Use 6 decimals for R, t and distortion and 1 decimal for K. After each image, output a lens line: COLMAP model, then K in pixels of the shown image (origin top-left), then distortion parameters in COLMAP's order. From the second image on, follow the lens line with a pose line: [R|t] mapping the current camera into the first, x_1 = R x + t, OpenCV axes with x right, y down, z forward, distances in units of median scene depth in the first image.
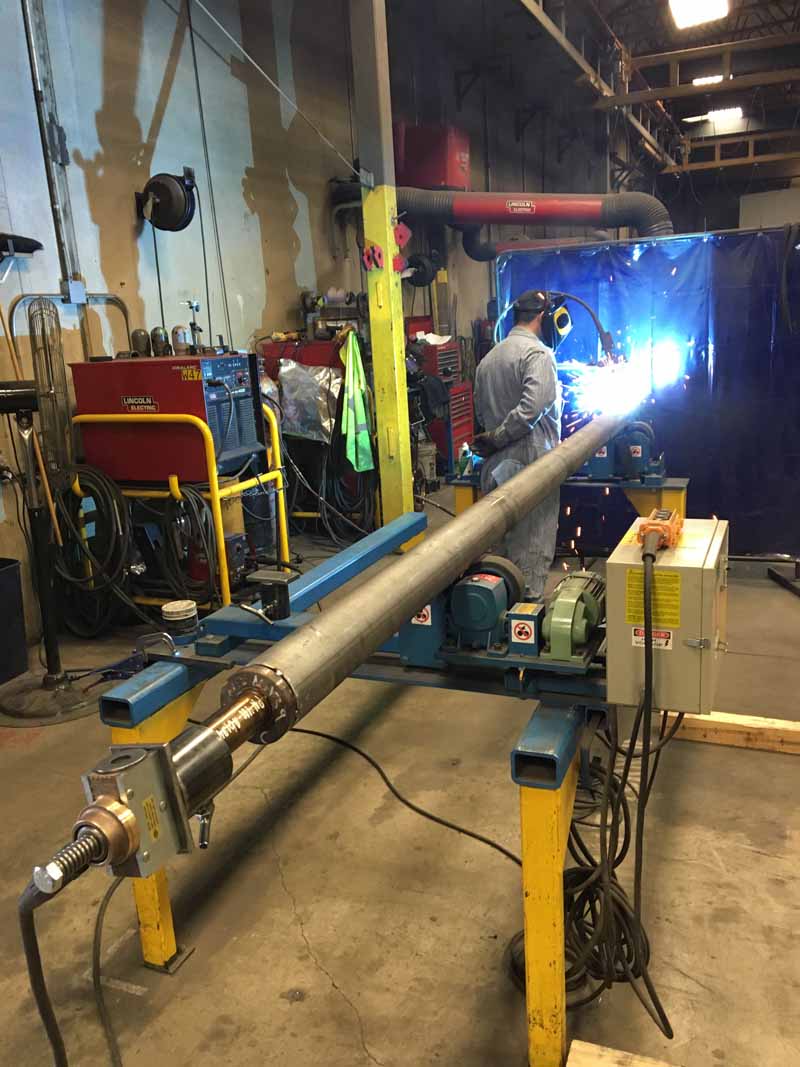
lens RADIAL K [[881.3, 0, 409.1], [0, 881.3, 535.2], [0, 0, 1]] dist [0.065712, -0.094457]
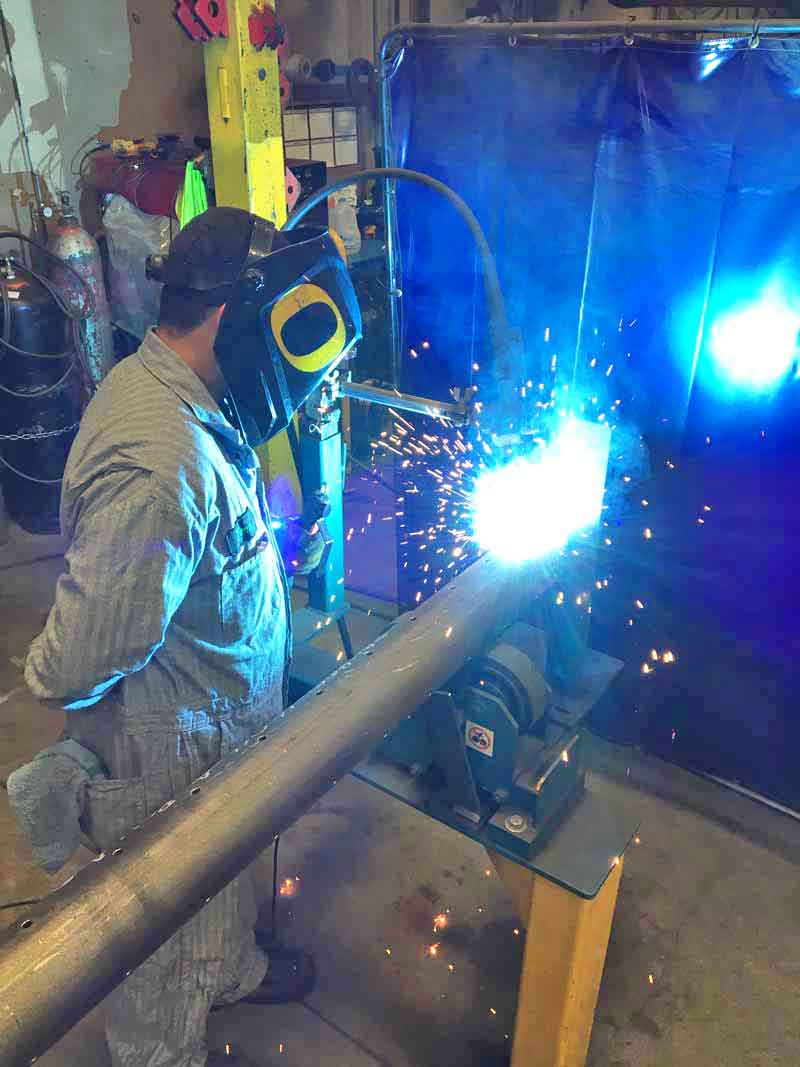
lens RADIAL K [[924.3, 0, 400.0], [0, 924.3, 533.5], [0, 0, 1]] dist [0.000295, -0.007436]
pose [[0.974866, 0.158000, -0.157072, 0.229776], [-0.116796, 0.962814, 0.243614, -0.224801], [0.189722, -0.219146, 0.957069, 0.619237]]
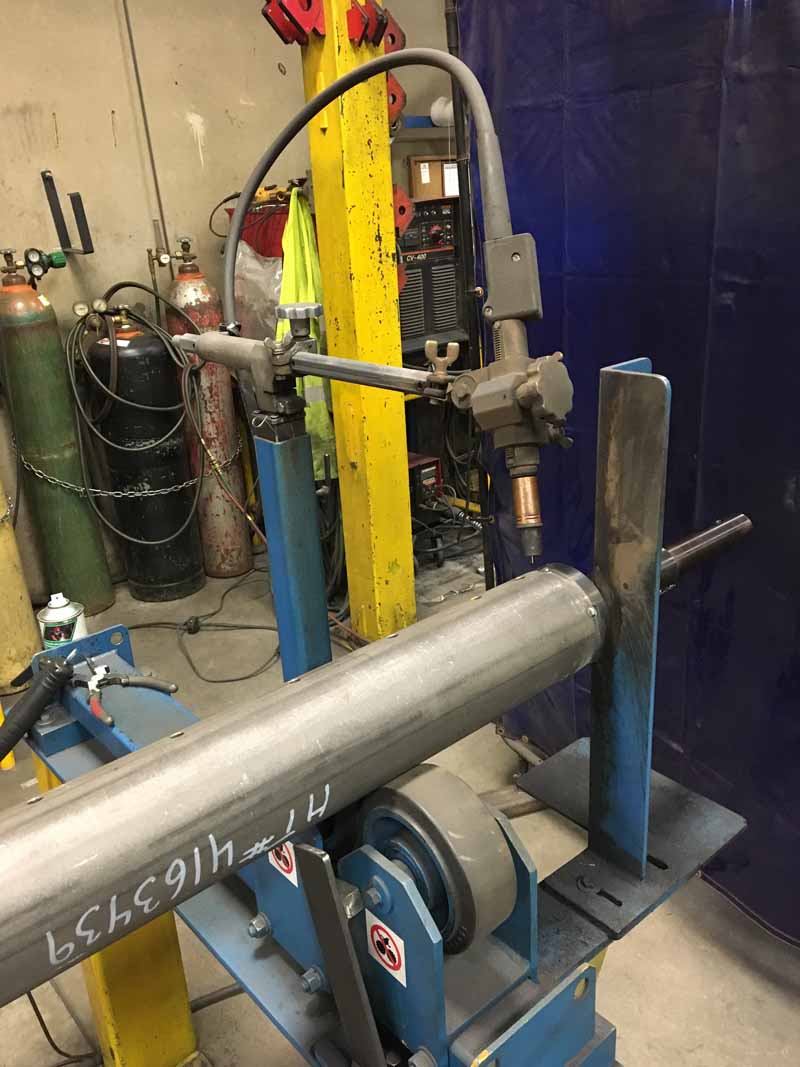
lens RADIAL K [[900.1, 0, 404.9], [0, 900.1, 539.2], [0, 0, 1]] dist [0.007074, -0.000068]
pose [[0.897827, 0.169152, -0.406564, 0.278944], [-0.109062, 0.979931, 0.166858, -0.180757], [0.426629, -0.105468, 0.898256, 0.786716]]
